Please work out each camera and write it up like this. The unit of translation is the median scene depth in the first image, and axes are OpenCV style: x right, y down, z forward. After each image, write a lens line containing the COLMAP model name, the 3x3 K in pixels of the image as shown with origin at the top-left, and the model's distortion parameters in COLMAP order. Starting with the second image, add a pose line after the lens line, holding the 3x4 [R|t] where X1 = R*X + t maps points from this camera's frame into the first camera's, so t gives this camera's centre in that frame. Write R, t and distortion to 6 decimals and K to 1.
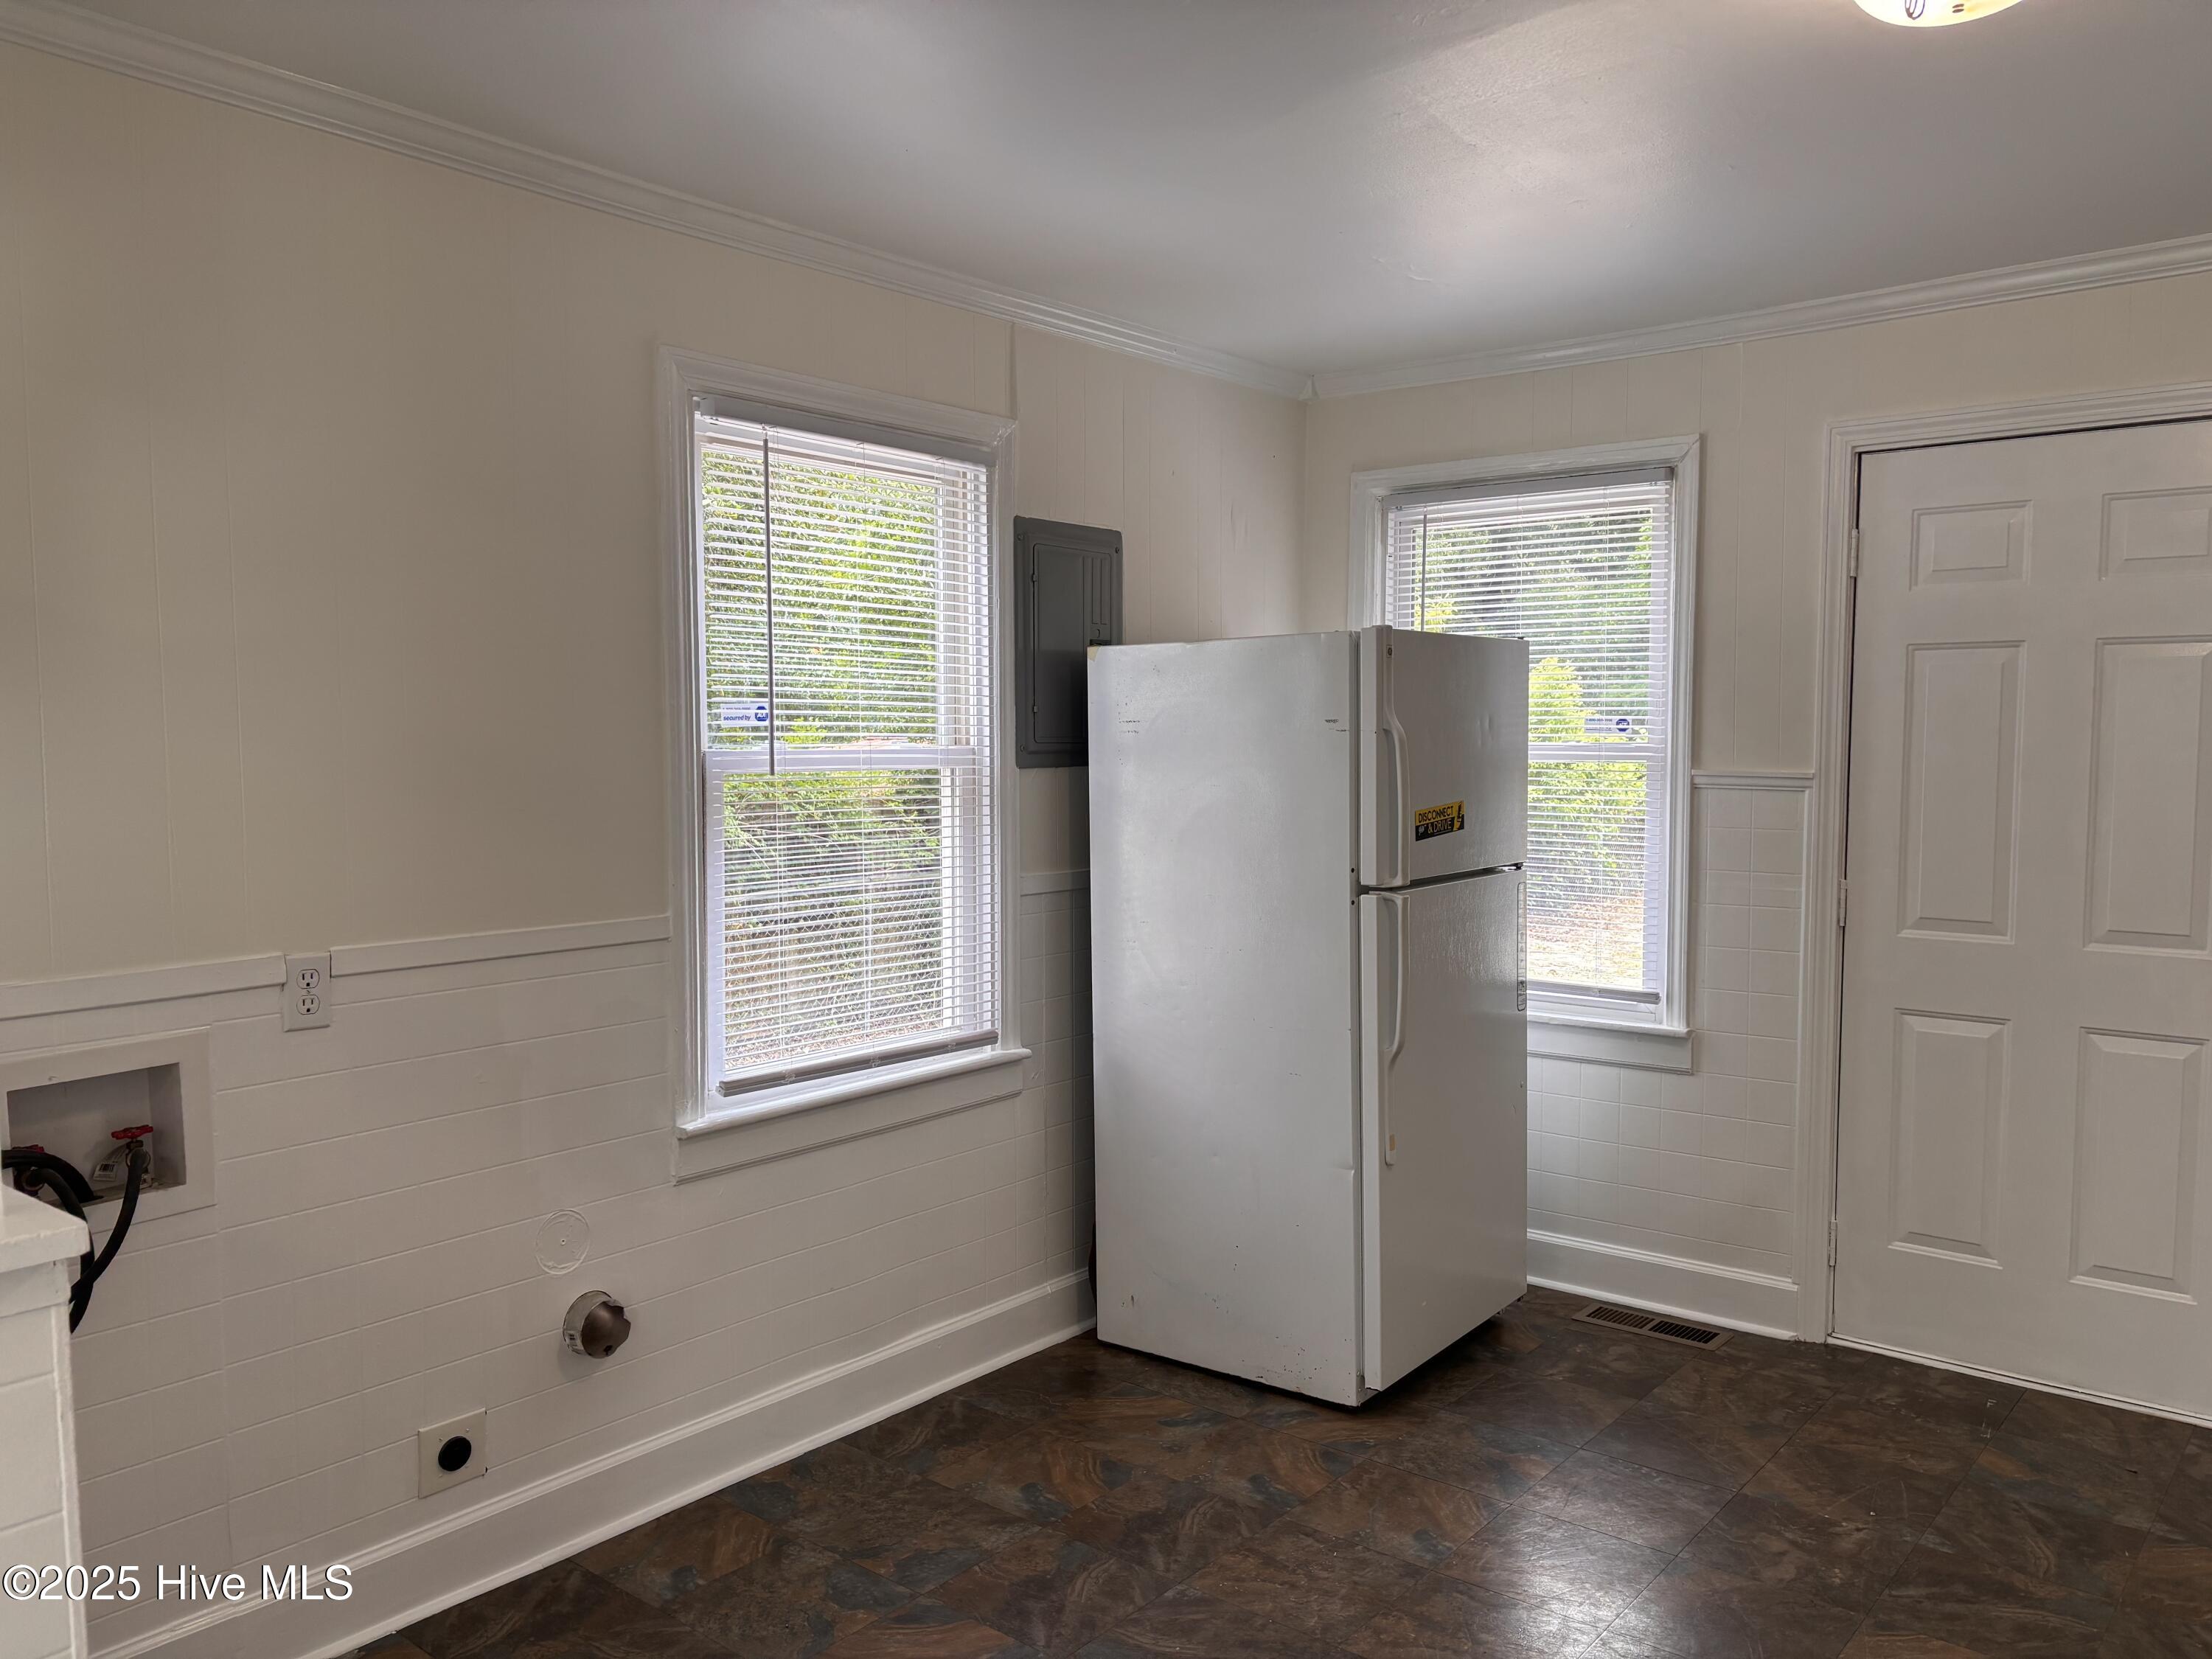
lens RADIAL K [[1664.7, 0, 1084.3], [0, 1664.7, 833.7], [0, 0, 1]] dist [0.054452, -0.059482]
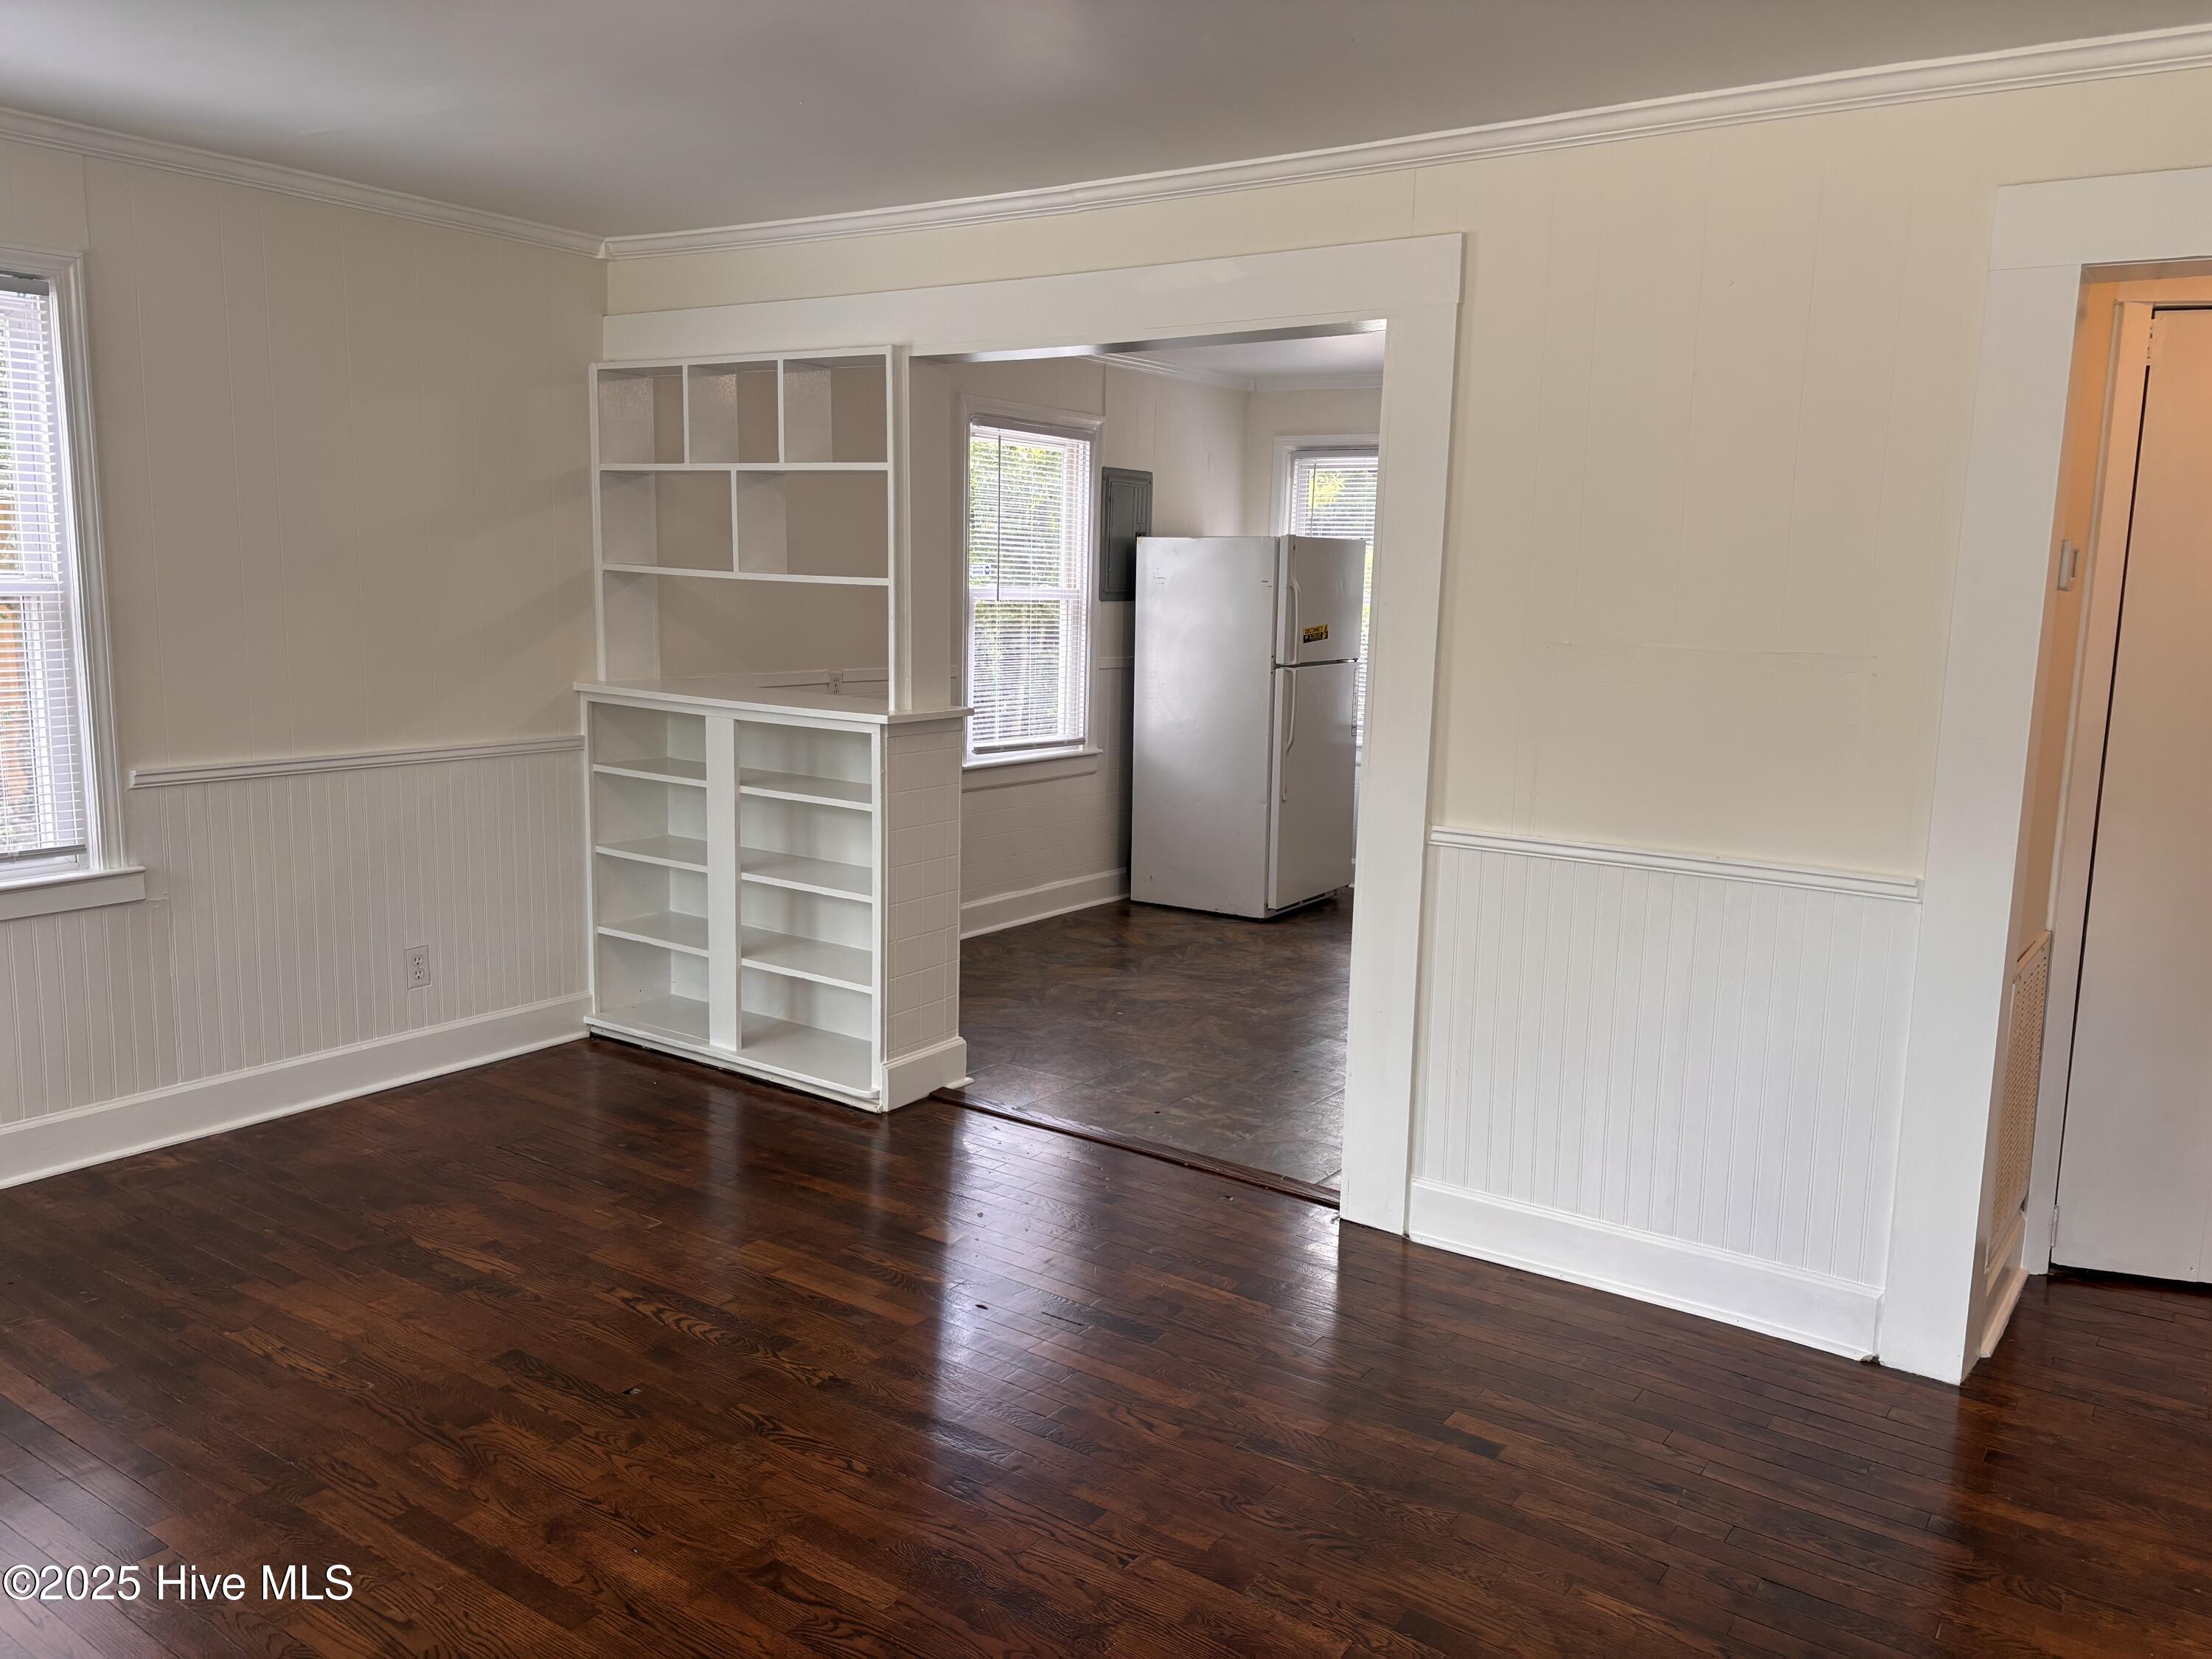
lens RADIAL K [[1664.7, 0, 1089.7], [0, 1664.7, 838.4], [0, 0, 1]] dist [0.054452, -0.059482]
pose [[0.997033, 0.017787, 0.074894, -0.193473], [-0.025384, 0.994486, 0.101749, 0.037823], [-0.072672, -0.103349, 0.991987, -0.945432]]
